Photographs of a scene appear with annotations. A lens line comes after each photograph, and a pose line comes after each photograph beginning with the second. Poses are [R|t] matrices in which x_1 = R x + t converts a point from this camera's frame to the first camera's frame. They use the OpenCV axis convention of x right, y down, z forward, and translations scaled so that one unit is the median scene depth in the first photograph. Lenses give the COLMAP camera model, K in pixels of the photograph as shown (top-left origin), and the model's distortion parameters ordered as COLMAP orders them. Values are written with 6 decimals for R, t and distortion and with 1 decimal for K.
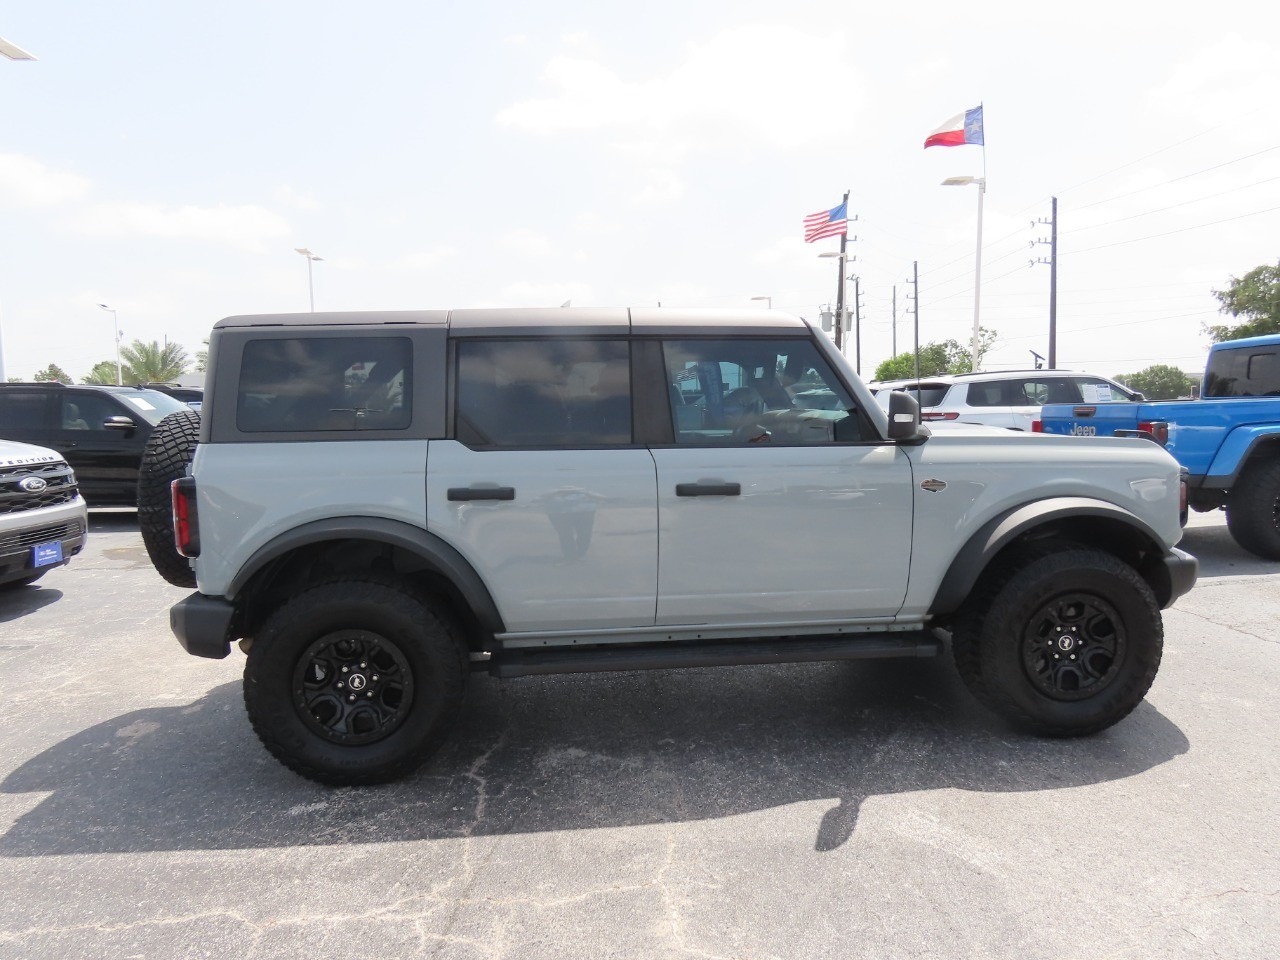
lens RADIAL K [[813.1, 0, 642.8], [0, 813.1, 481.4], [0, 0, 1]] dist [-0.004324, -0.001079]
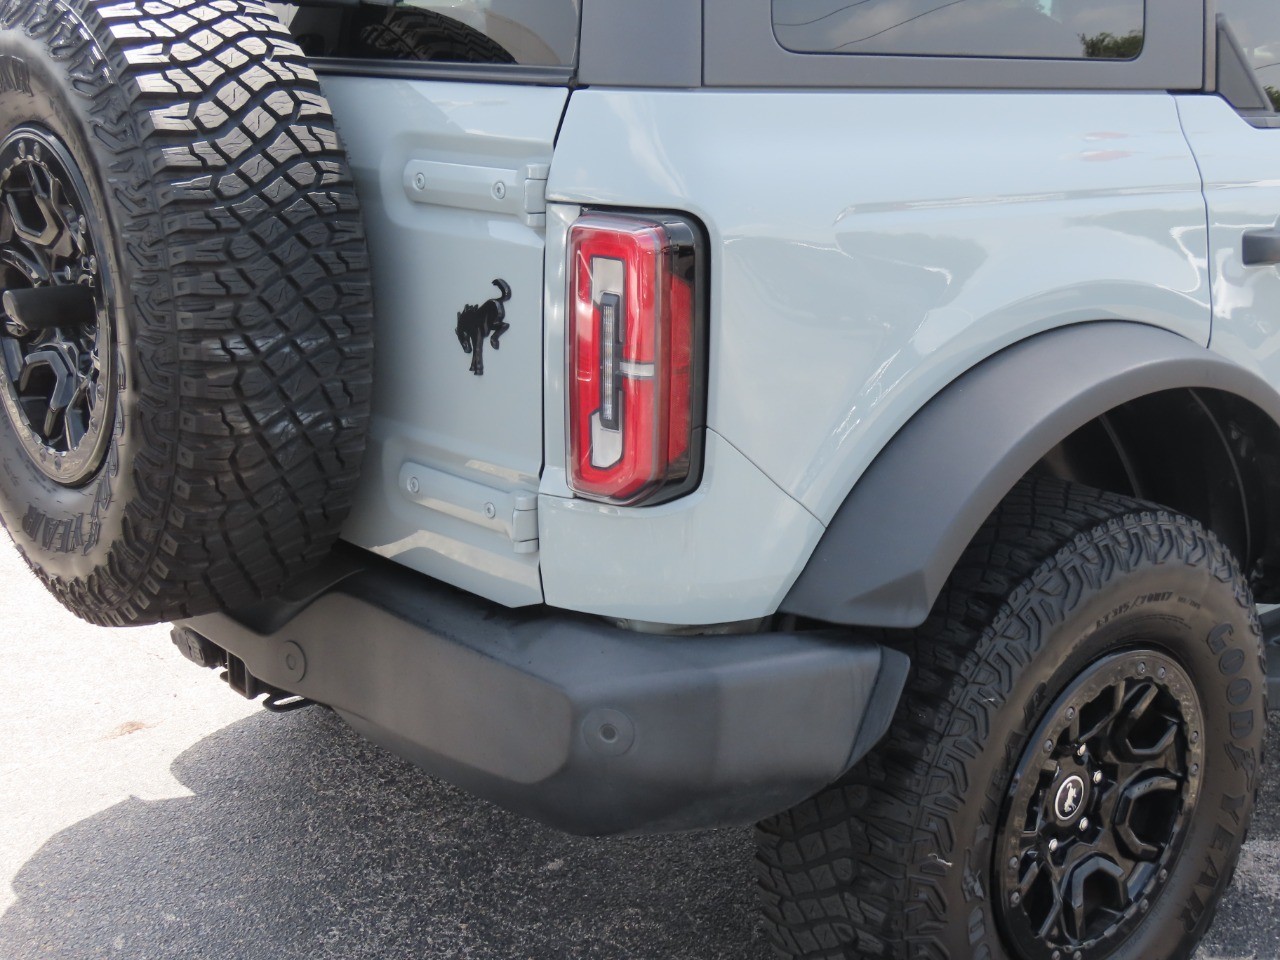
lens RADIAL K [[1693.1, 0, 669.0], [0, 1693.1, 475.3], [0, 0, 1]] dist [-0.016245, 0.016746]
pose [[0.818731, -0.110057, 0.563531, -0.883692], [0.021210, 0.986585, 0.161864, -0.010972], [-0.573785, -0.120570, 0.810082, 0.526194]]
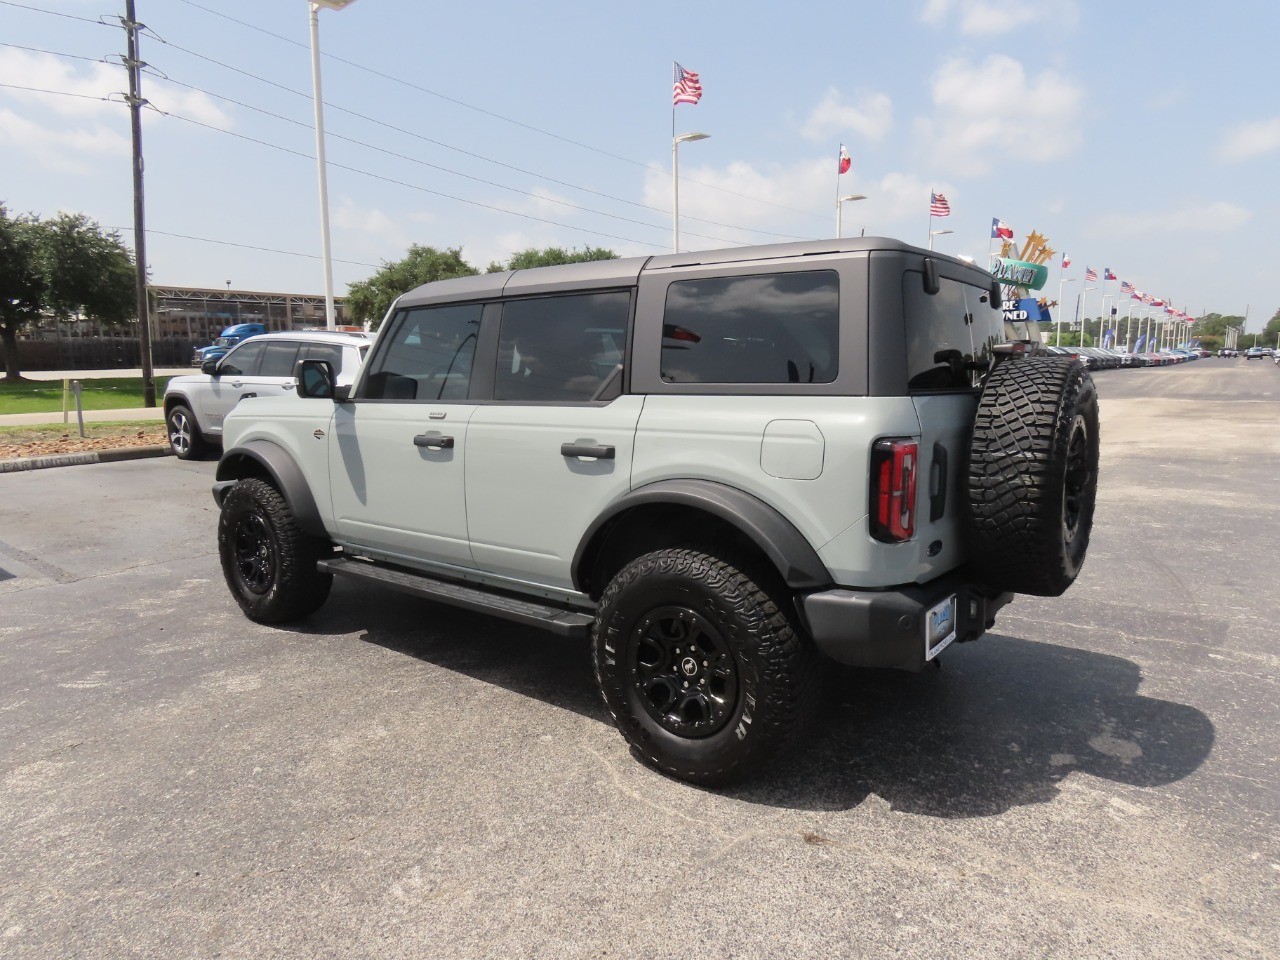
lens RADIAL K [[817.8, 0, 640.0], [0, 817.8, 480.0], [0, 0, 1]] dist [-0.003204, 0.000552]
pose [[-0.733826, -0.067060, 0.676019, -0.958776], [0.086260, 0.977863, 0.190639, -0.185094], [-0.673838, 0.198209, -0.711797, 2.199213]]
